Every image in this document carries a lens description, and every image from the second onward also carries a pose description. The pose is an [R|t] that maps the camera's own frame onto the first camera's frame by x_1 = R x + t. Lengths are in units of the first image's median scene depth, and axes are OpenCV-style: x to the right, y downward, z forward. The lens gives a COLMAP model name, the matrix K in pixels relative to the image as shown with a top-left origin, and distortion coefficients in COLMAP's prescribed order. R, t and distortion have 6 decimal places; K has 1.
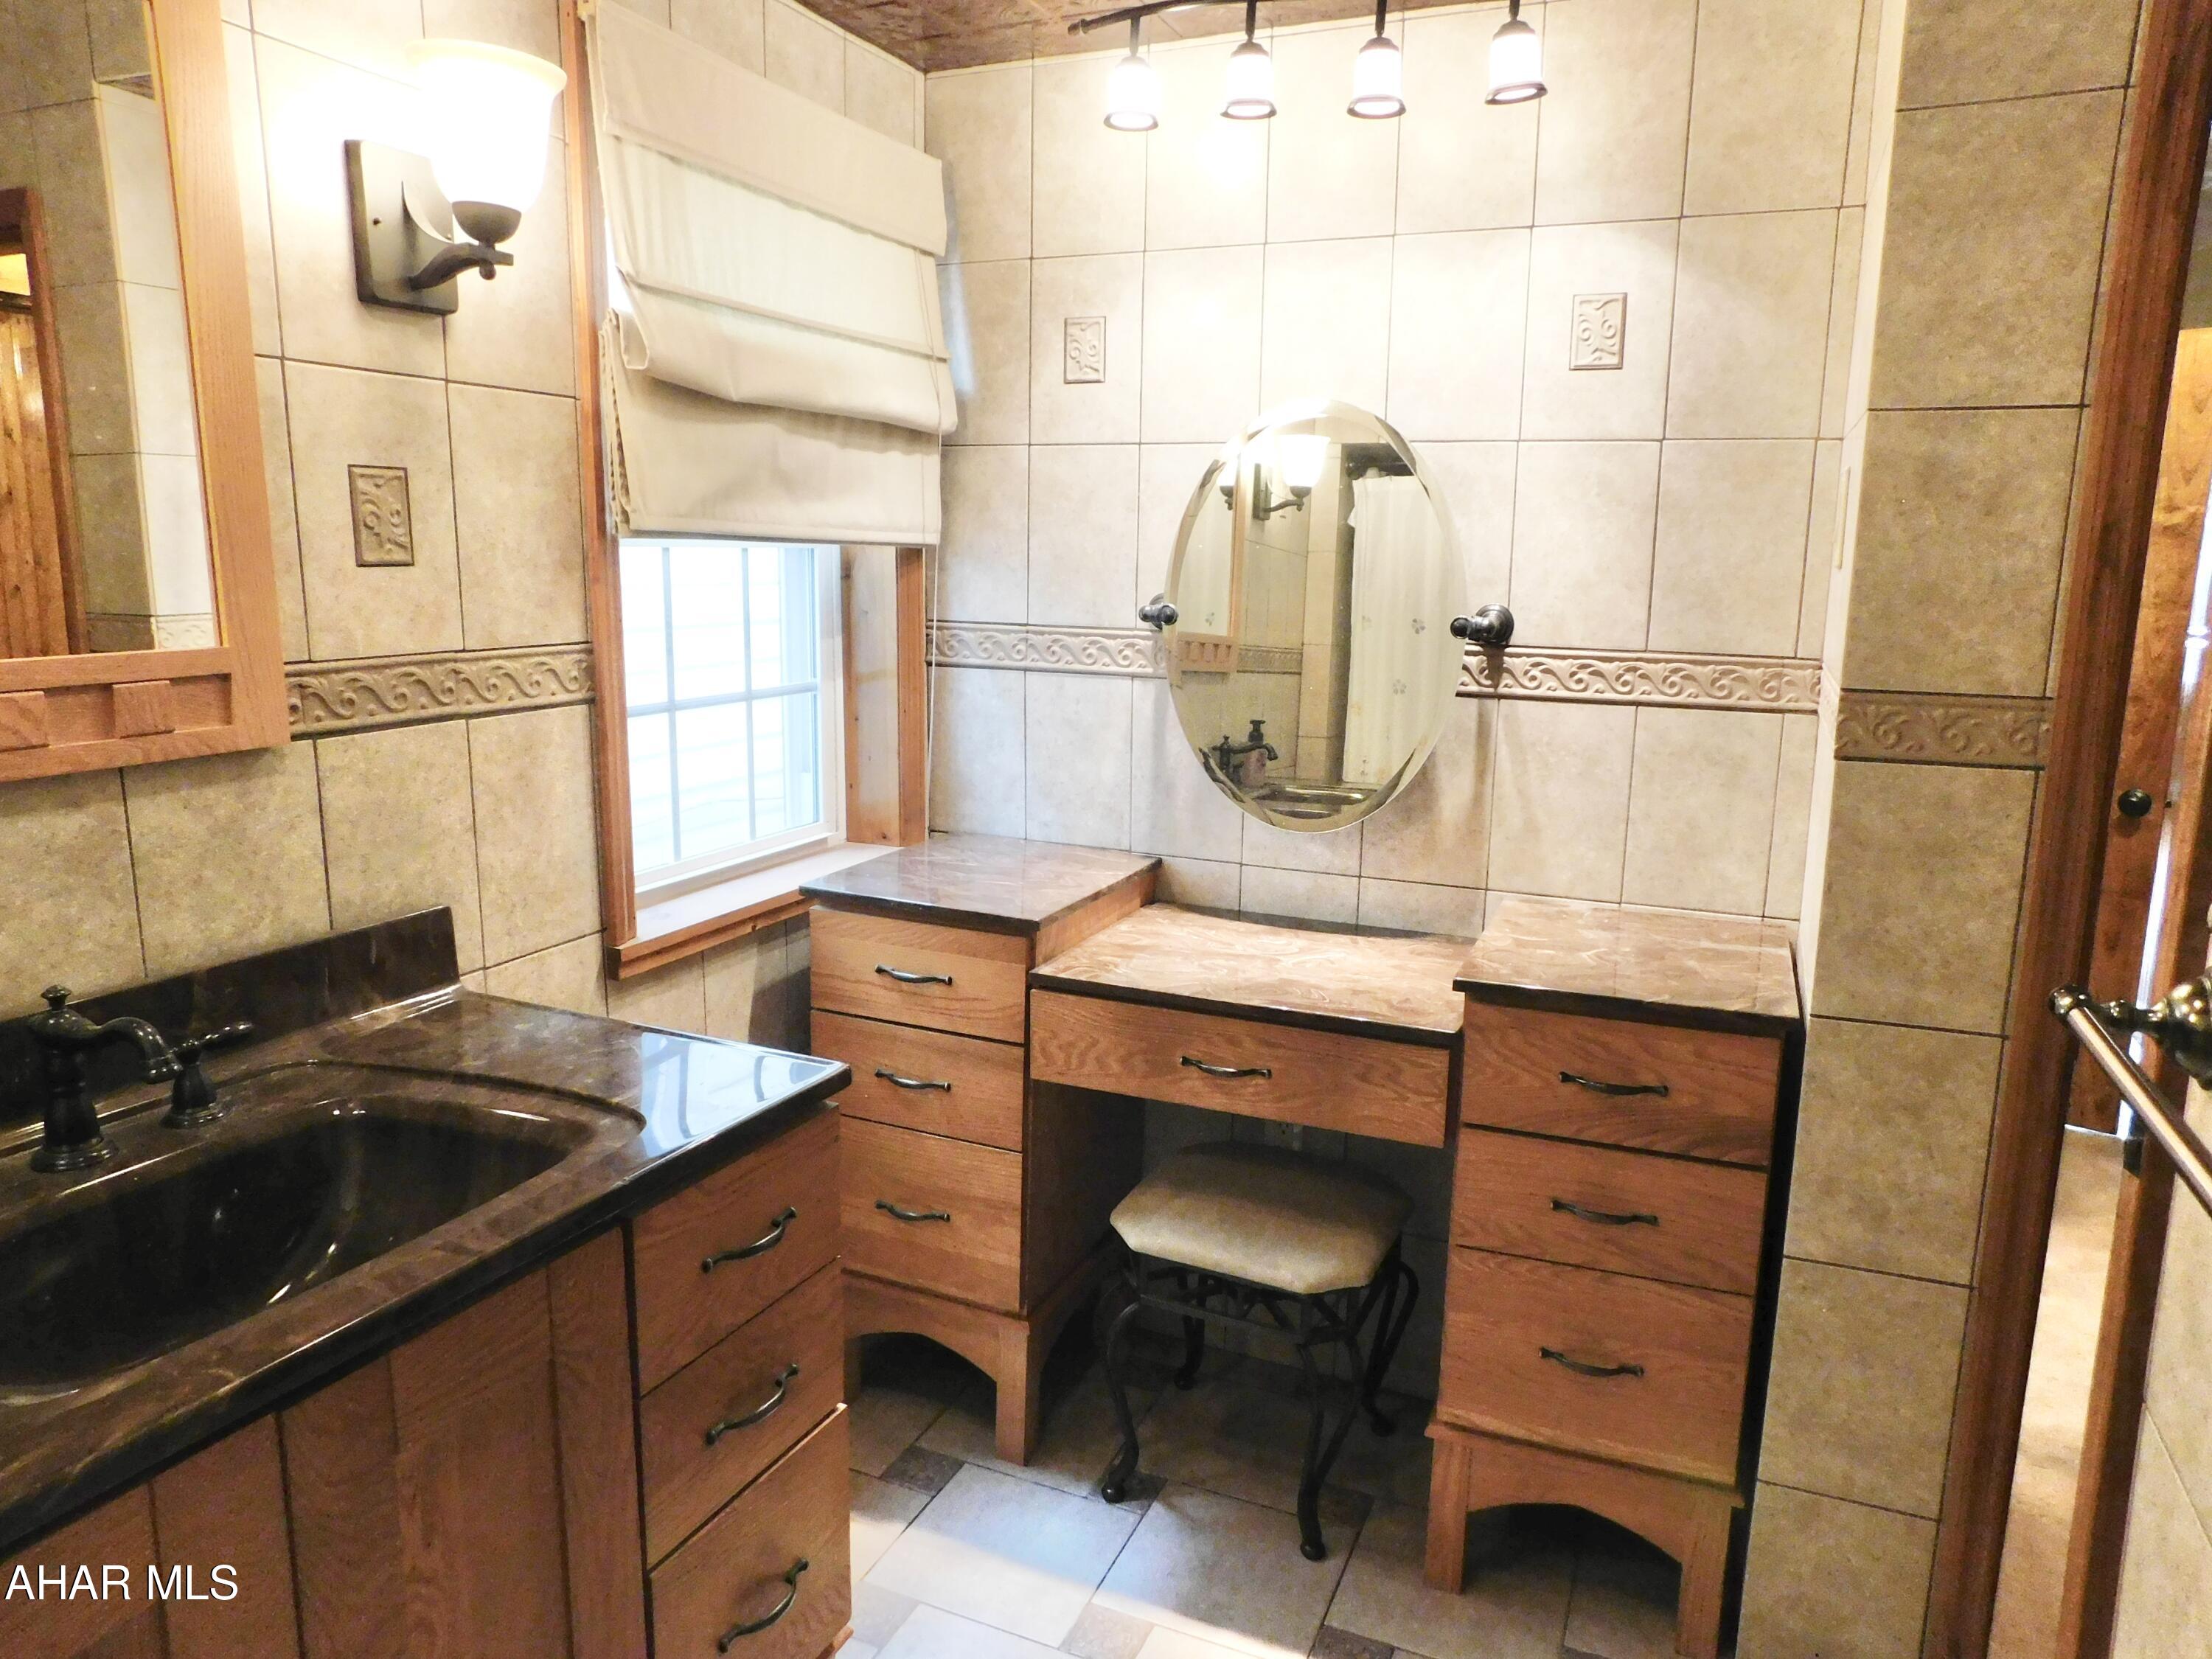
lens RADIAL K [[1460.6, 0, 1091.4], [0, 1460.6, 840.0], [0, 0, 1]] dist [-0.064484, 0.050227]
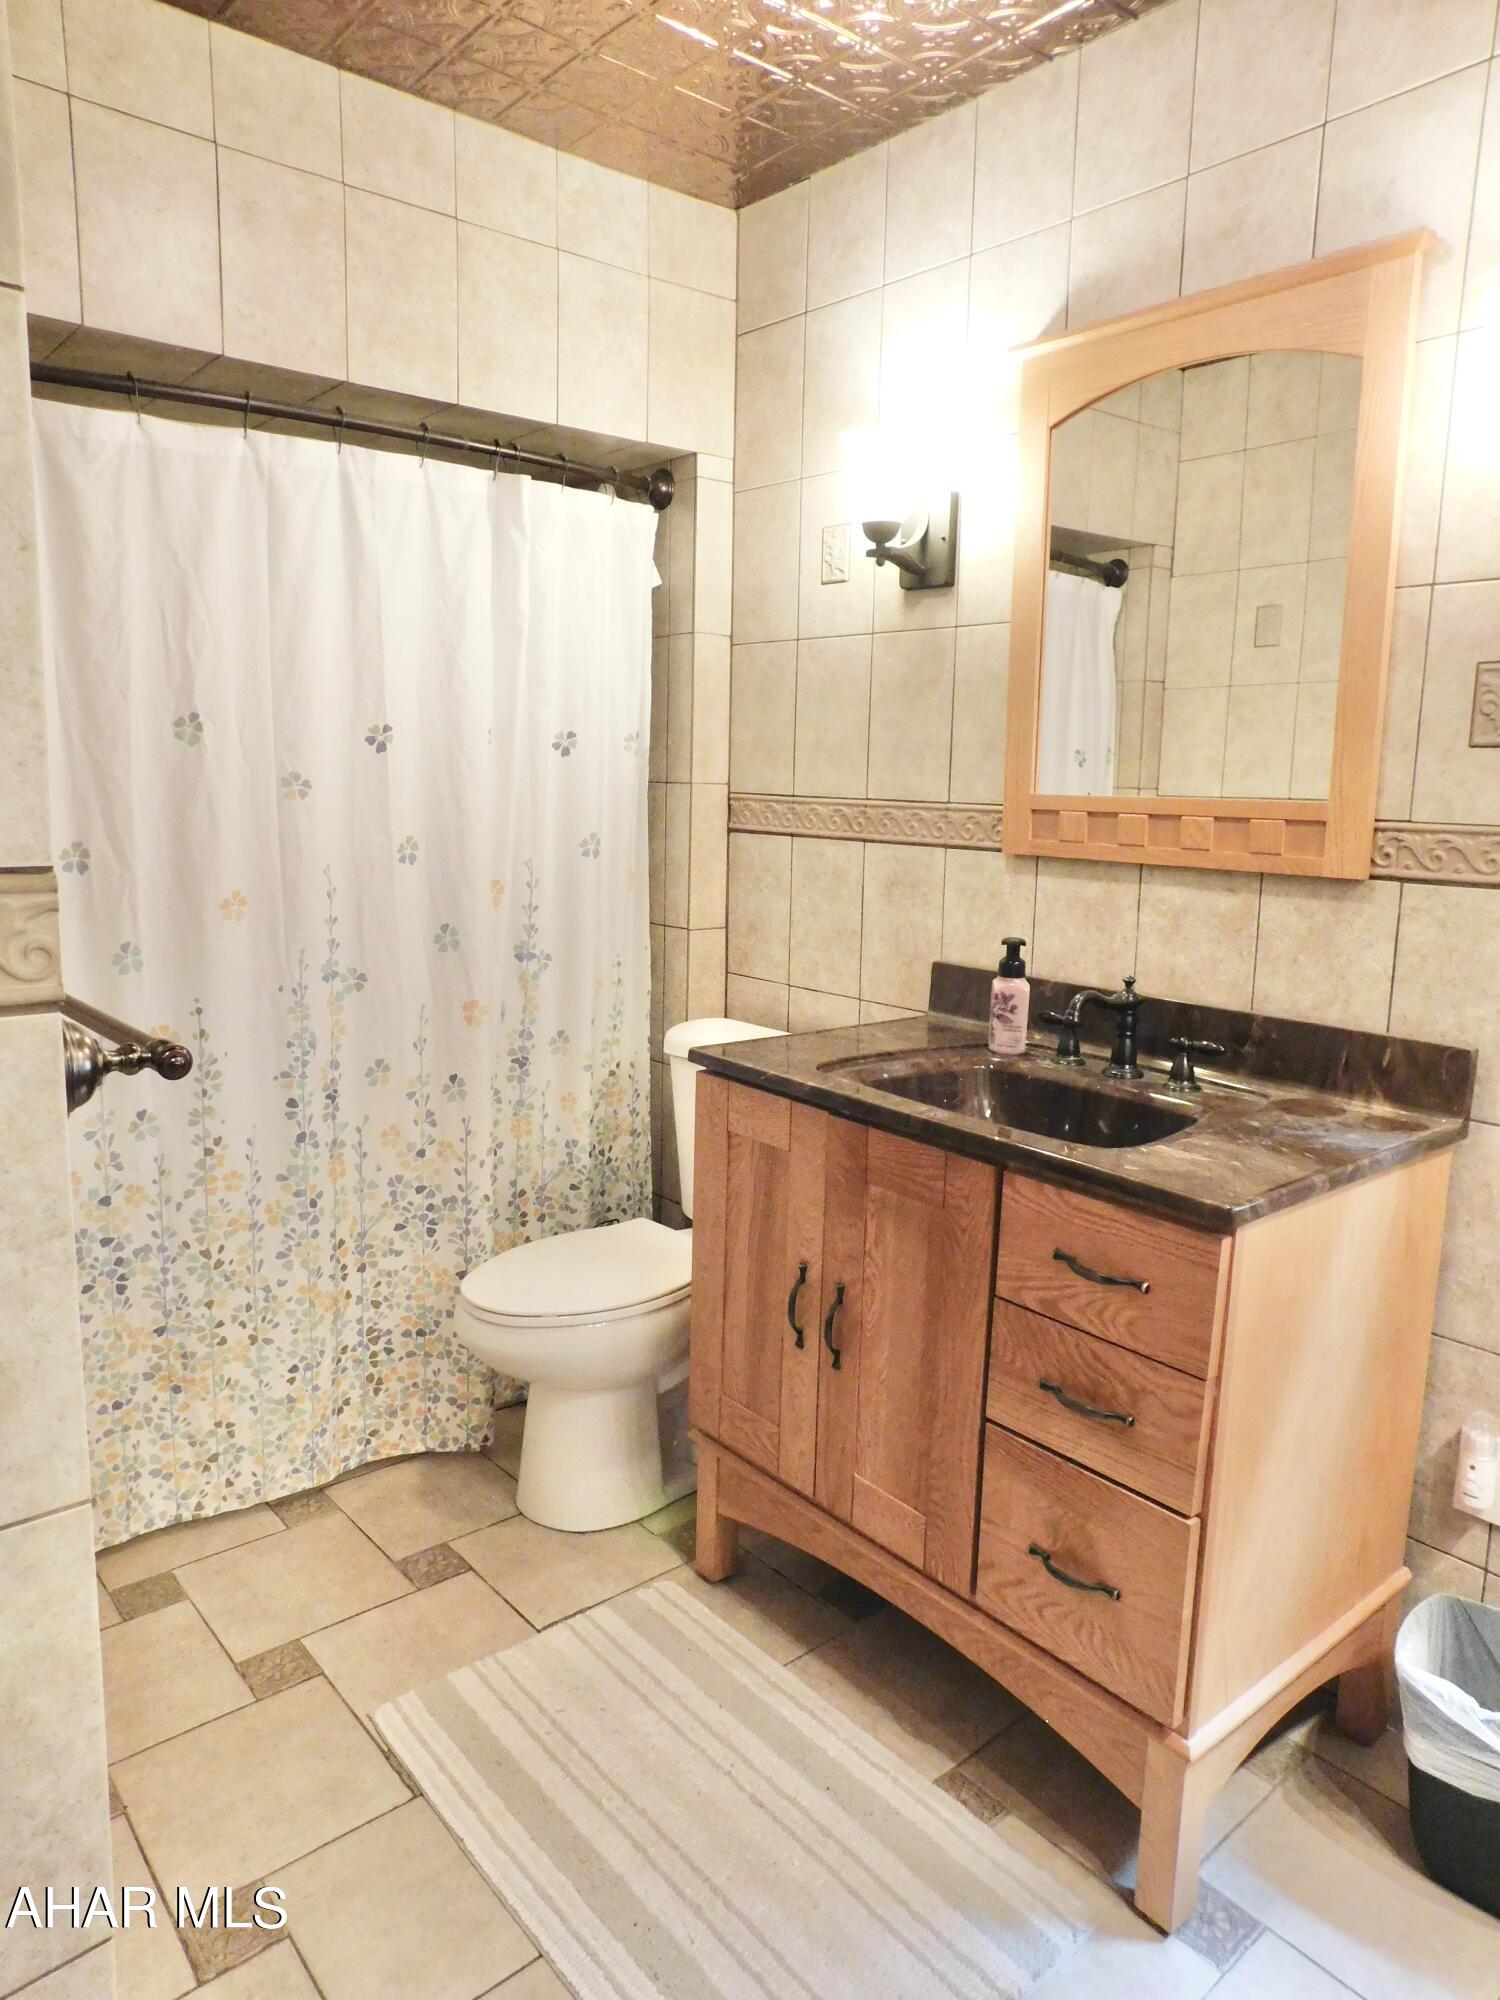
lens RADIAL K [[1320.6, 0, 750.0], [0, 1320.6, 1000.0], [0, 0, 1]] dist [-0.064484, 0.050227]
pose [[-0.441491, 0.134267, -0.887163, 0.769817], [-0.196610, 0.950236, 0.241654, -0.140197], [0.875460, 0.281113, -0.393122, 1.004264]]
